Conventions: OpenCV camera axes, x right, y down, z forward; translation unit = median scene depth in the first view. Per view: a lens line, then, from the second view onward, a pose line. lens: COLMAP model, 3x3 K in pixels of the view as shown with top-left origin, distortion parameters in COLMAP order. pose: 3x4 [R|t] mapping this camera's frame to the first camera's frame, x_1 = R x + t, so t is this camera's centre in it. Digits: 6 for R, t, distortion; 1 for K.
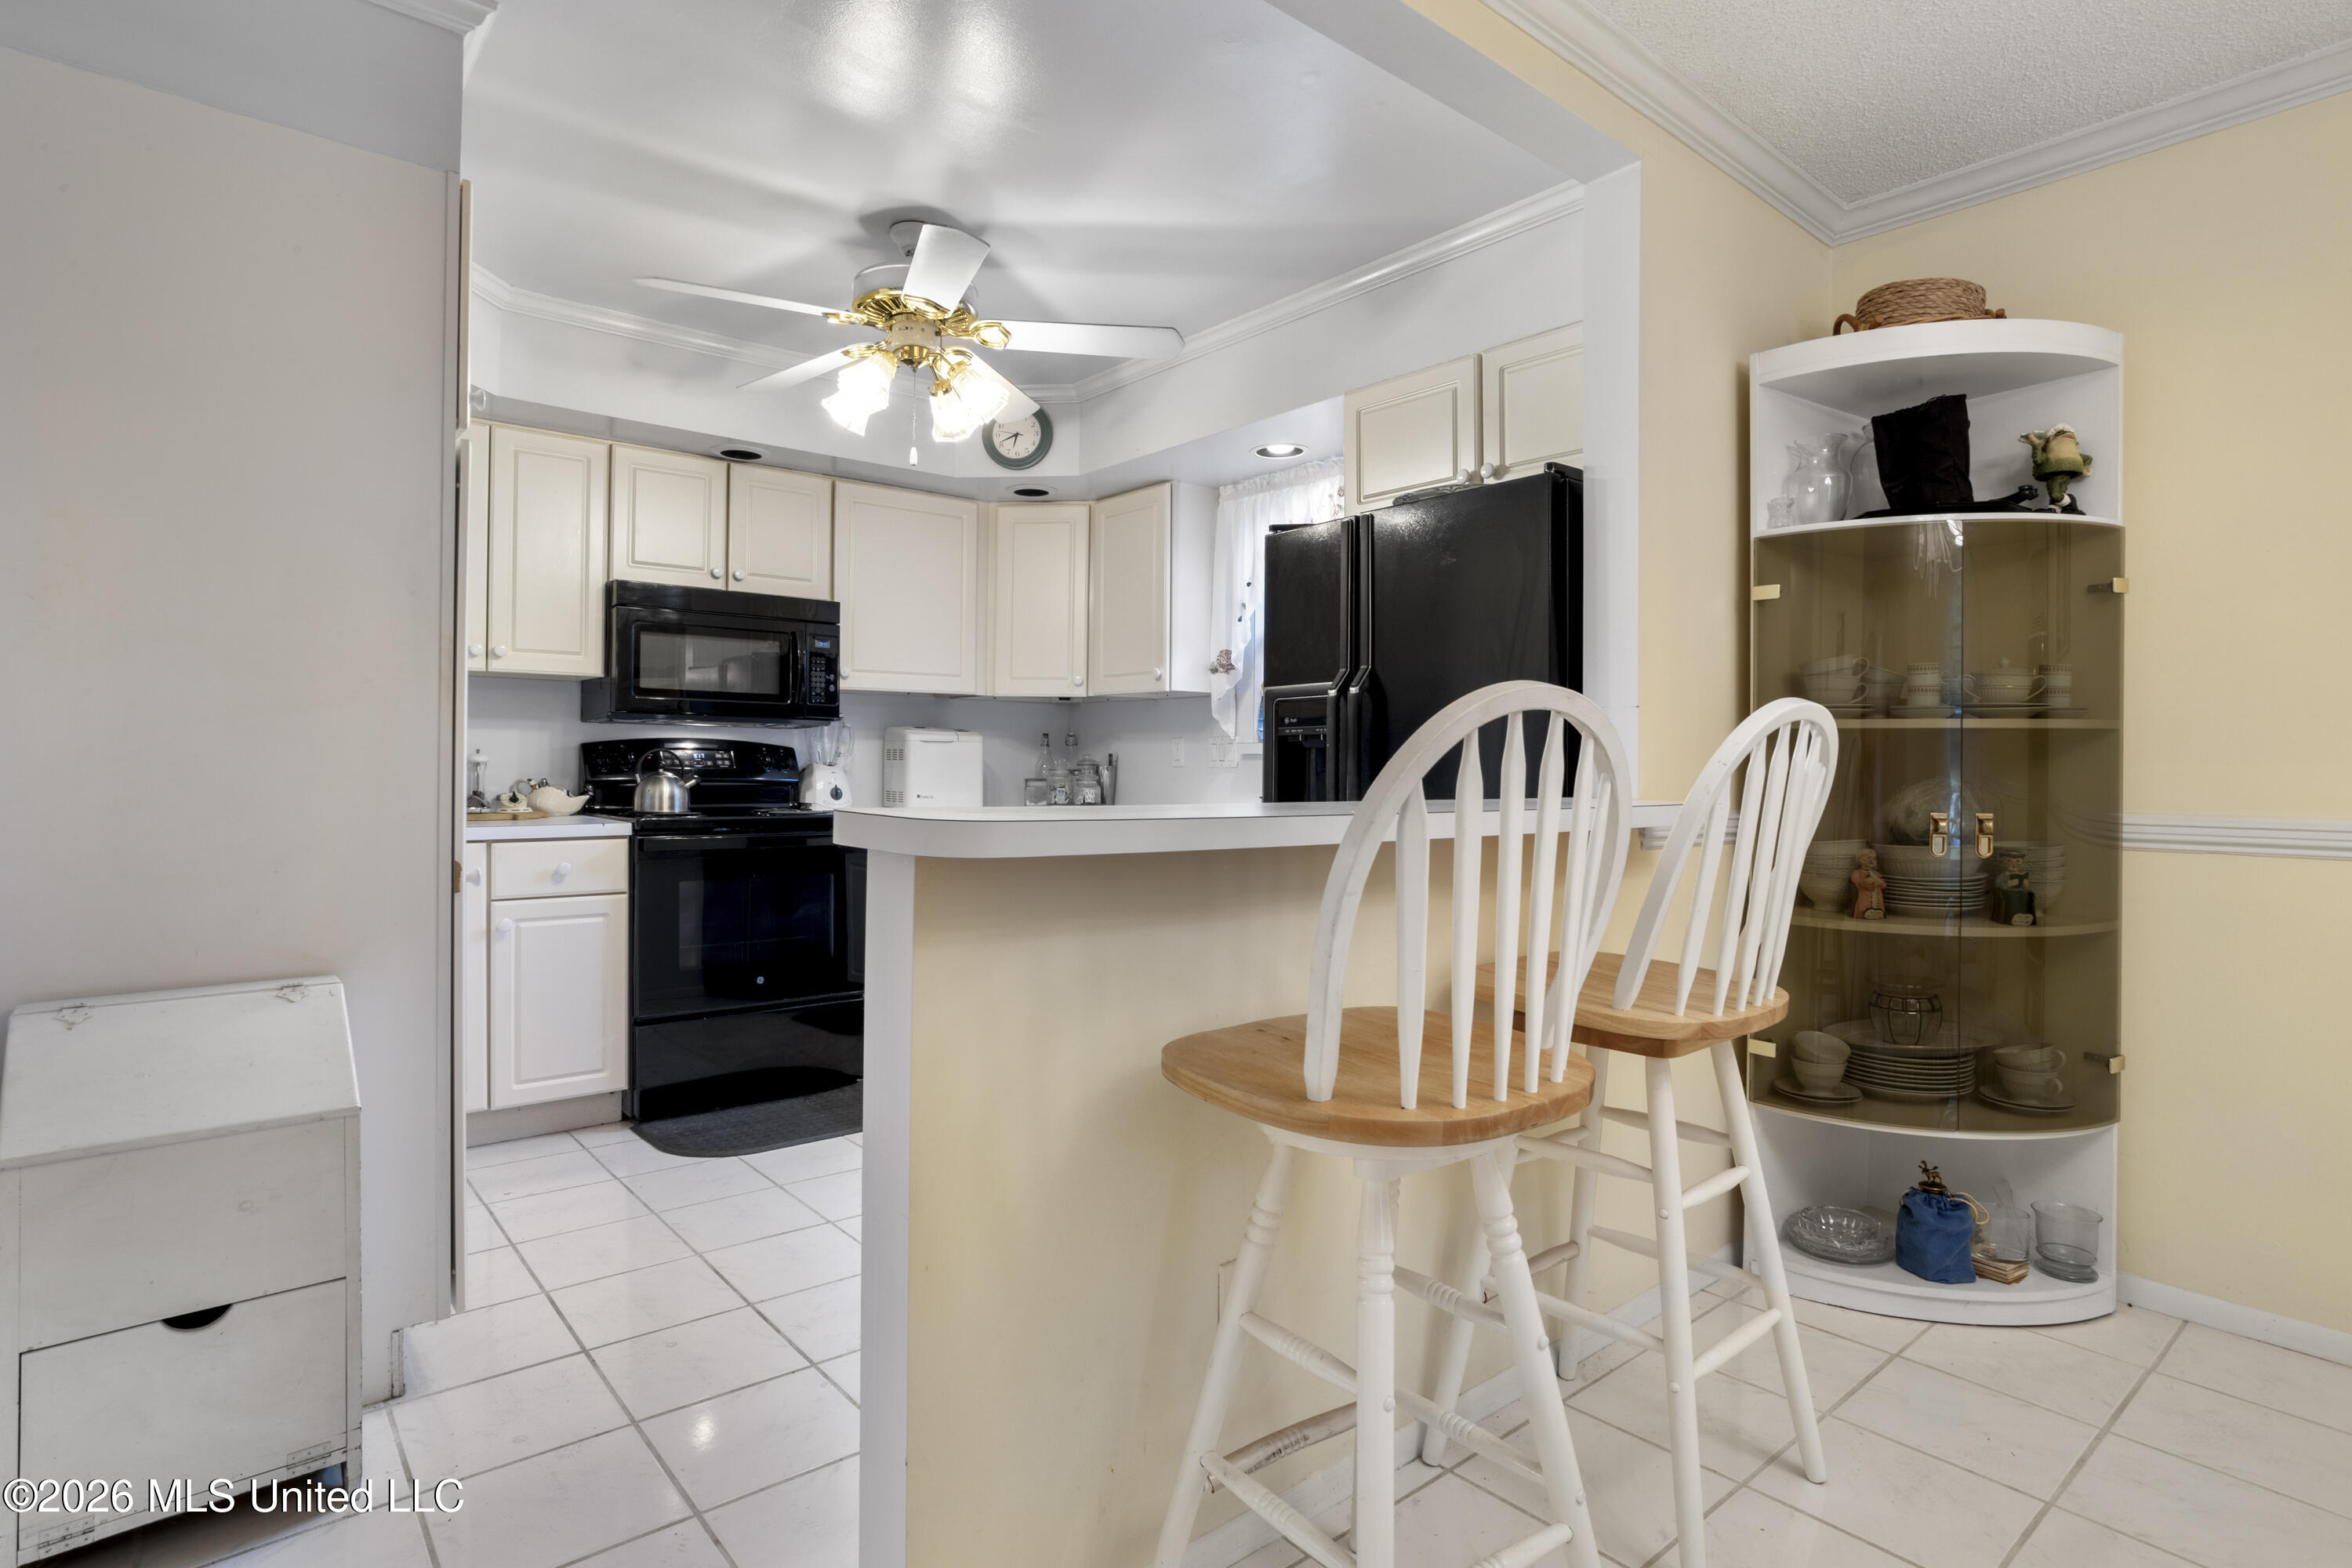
lens RADIAL K [[1188.0, 0, 1171.9], [0, 1188.0, 756.2], [0, 0, 1]] dist [-0.000144, -0.000068]
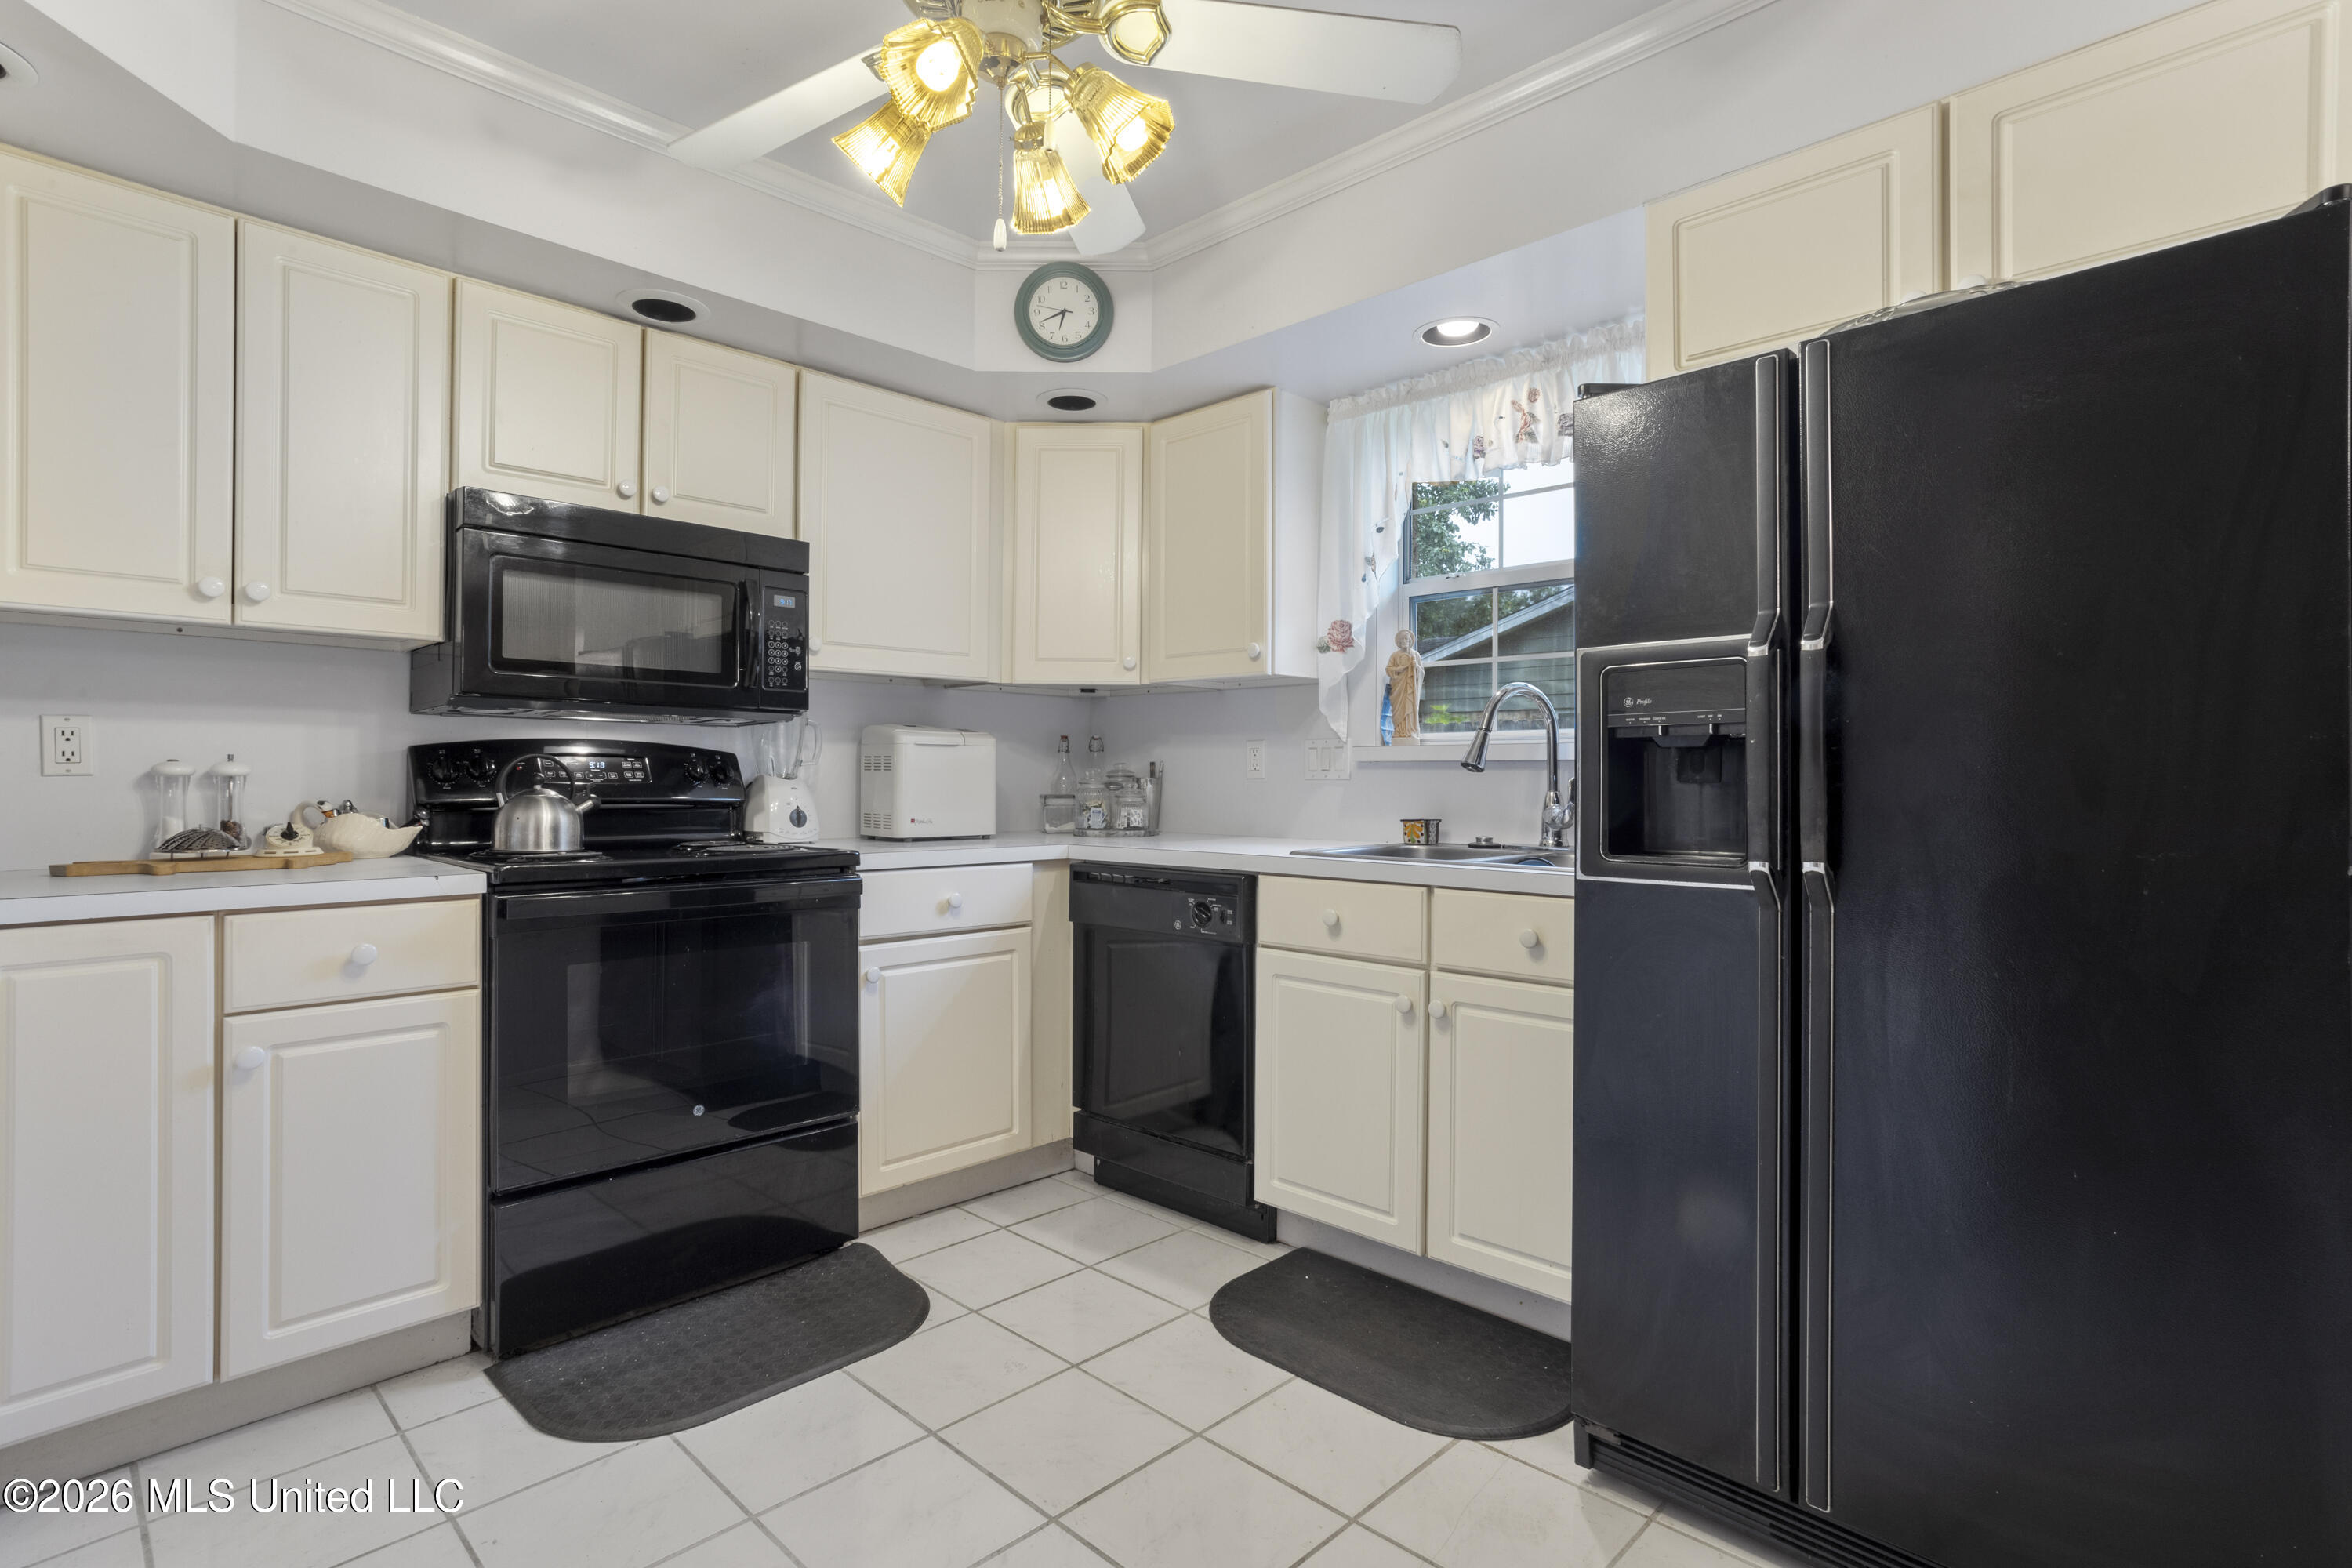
lens RADIAL K [[1129.5, 0, 1170.7], [0, 1129.5, 766.0], [0, 0, 1]] dist [-0.016550, 0.017940]
pose [[0.995011, -0.001946, 0.099742, -0.141869], [0.002035, 0.999998, -0.000795, 0.001536], [-0.099740, 0.000994, 0.995013, 0.340616]]
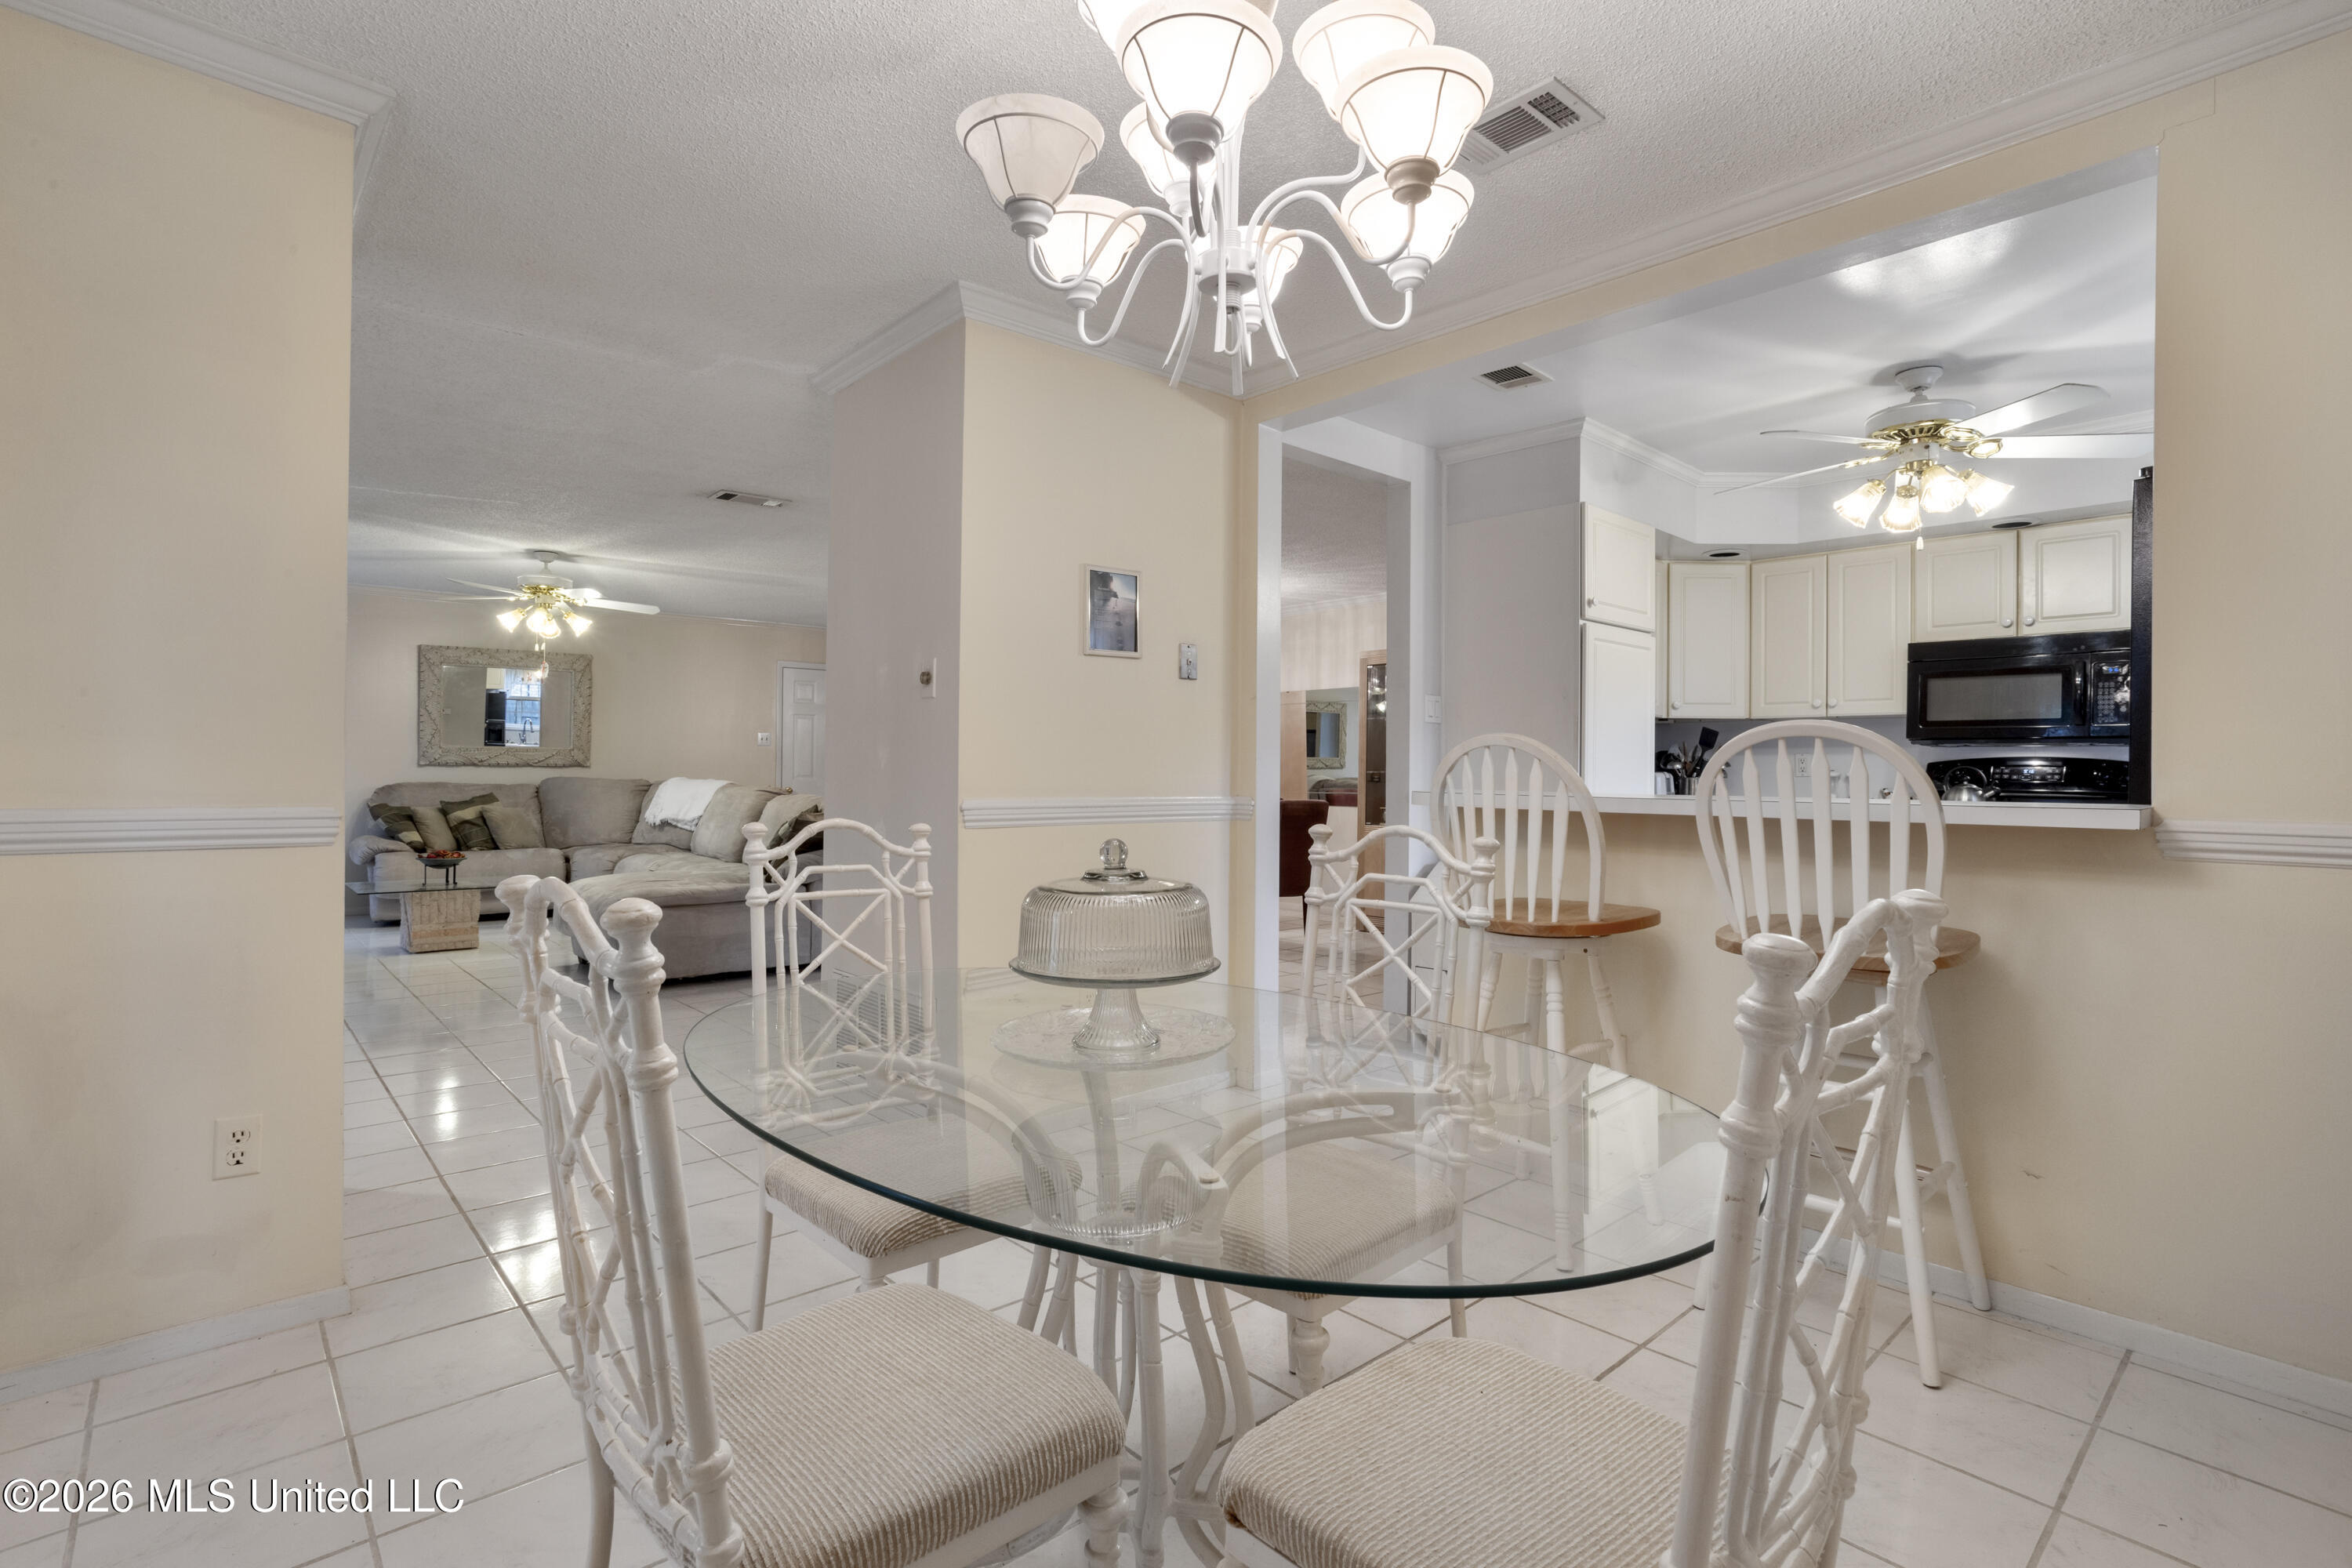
lens RADIAL K [[1129.5, 0, 1170.7], [0, 1129.5, 766.0], [0, 0, 1]] dist [-0.016550, 0.017940]
pose [[0.056154, -0.011523, -0.998356, 0.712509], [-0.004855, 0.999918, -0.011814, 0.011901], [0.998410, 0.005510, 0.056094, 0.071980]]
